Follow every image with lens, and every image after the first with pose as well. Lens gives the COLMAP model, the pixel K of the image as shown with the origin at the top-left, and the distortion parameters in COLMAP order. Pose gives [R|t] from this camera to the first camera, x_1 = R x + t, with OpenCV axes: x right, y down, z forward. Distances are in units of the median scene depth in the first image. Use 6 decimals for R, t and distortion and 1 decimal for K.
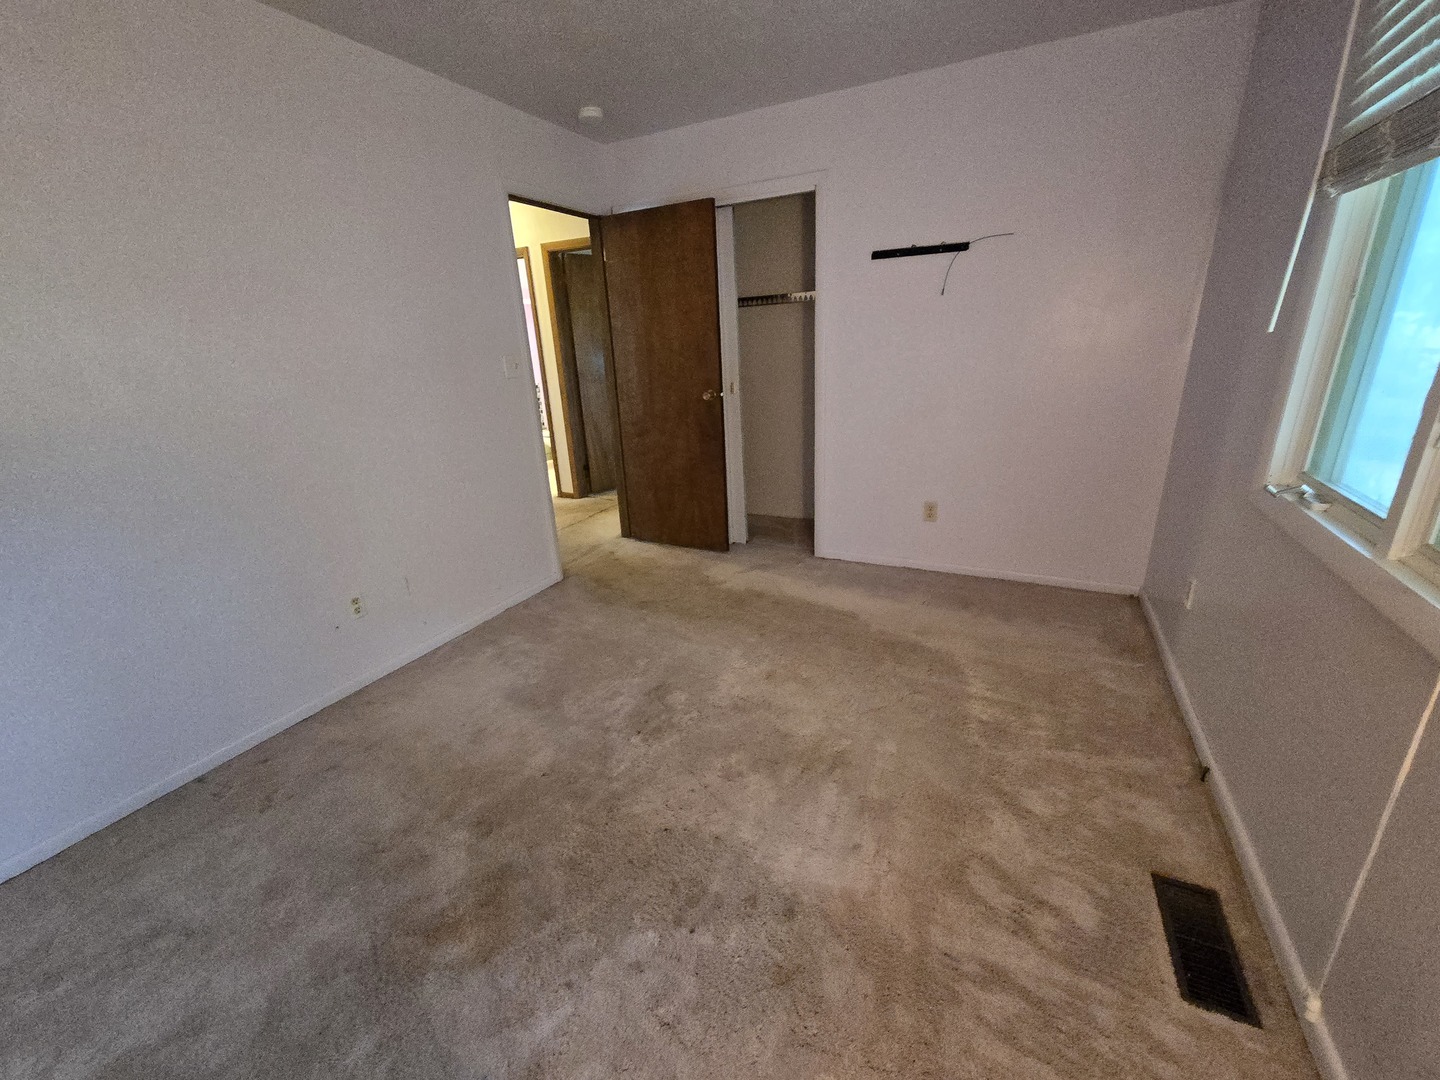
lens RADIAL K [[594.5, 0, 725.6], [0, 594.5, 542.3], [0, 0, 1]] dist [-0.000402, 0.000032]
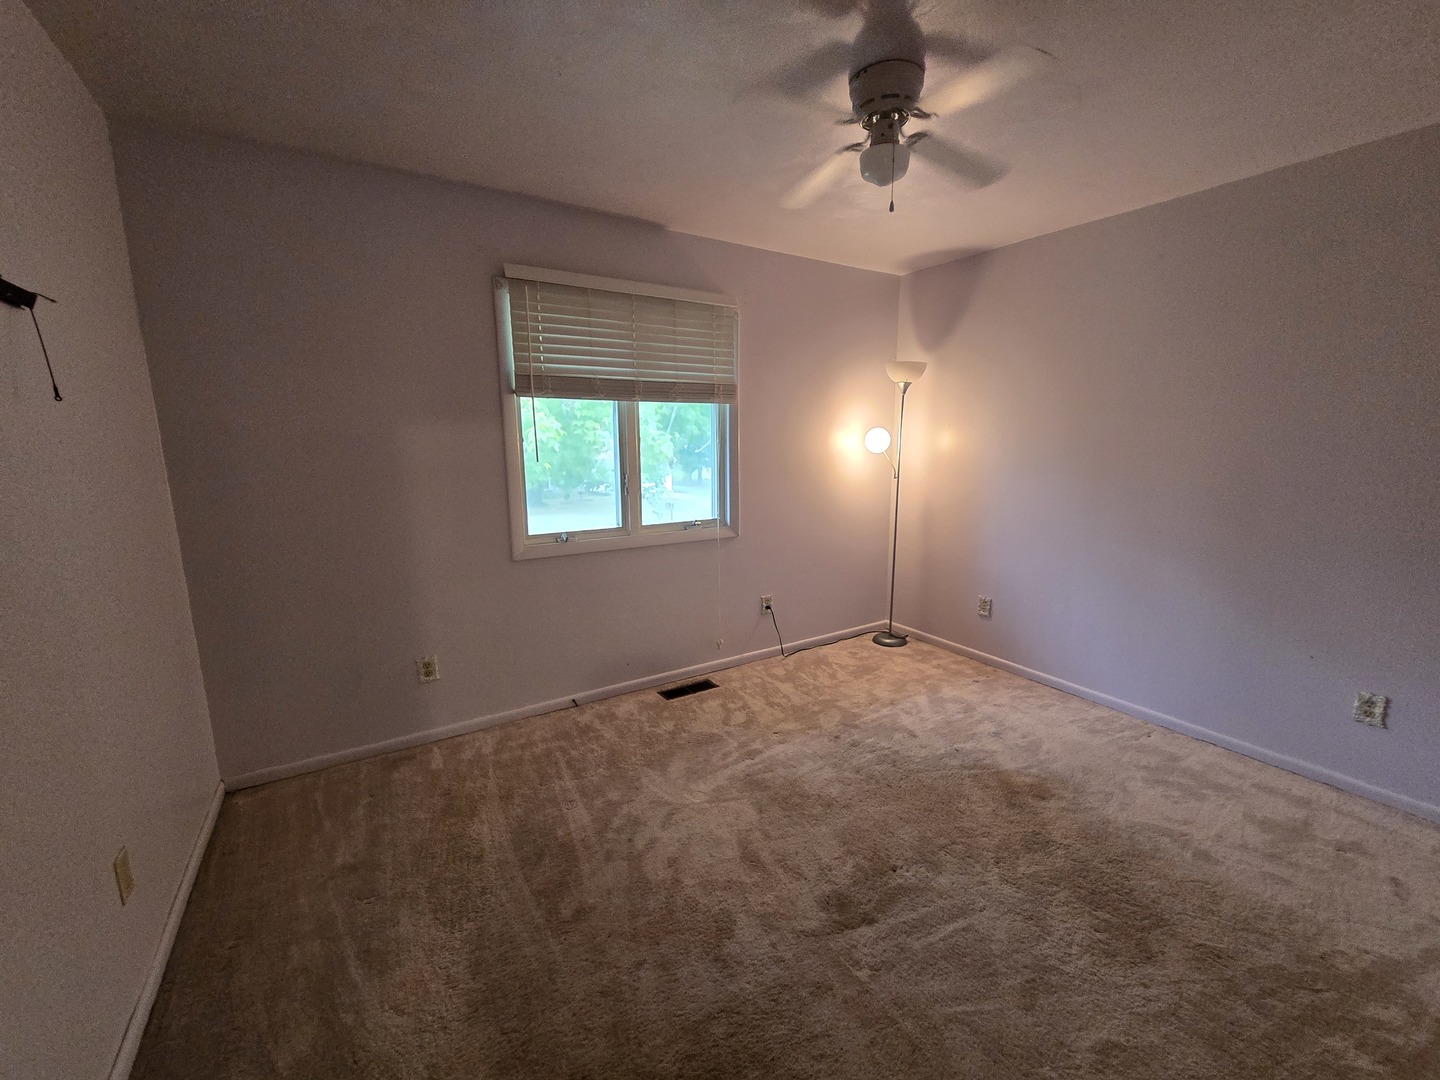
lens RADIAL K [[594.5, 0, 725.6], [0, 594.5, 542.3], [0, 0, 1]] dist [-0.000402, 0.000032]
pose [[-0.859028, -0.046607, 0.509803, -0.547402], [0.202619, 0.883570, 0.422195, -0.847976], [-0.470124, 0.465974, -0.749568, 2.390164]]
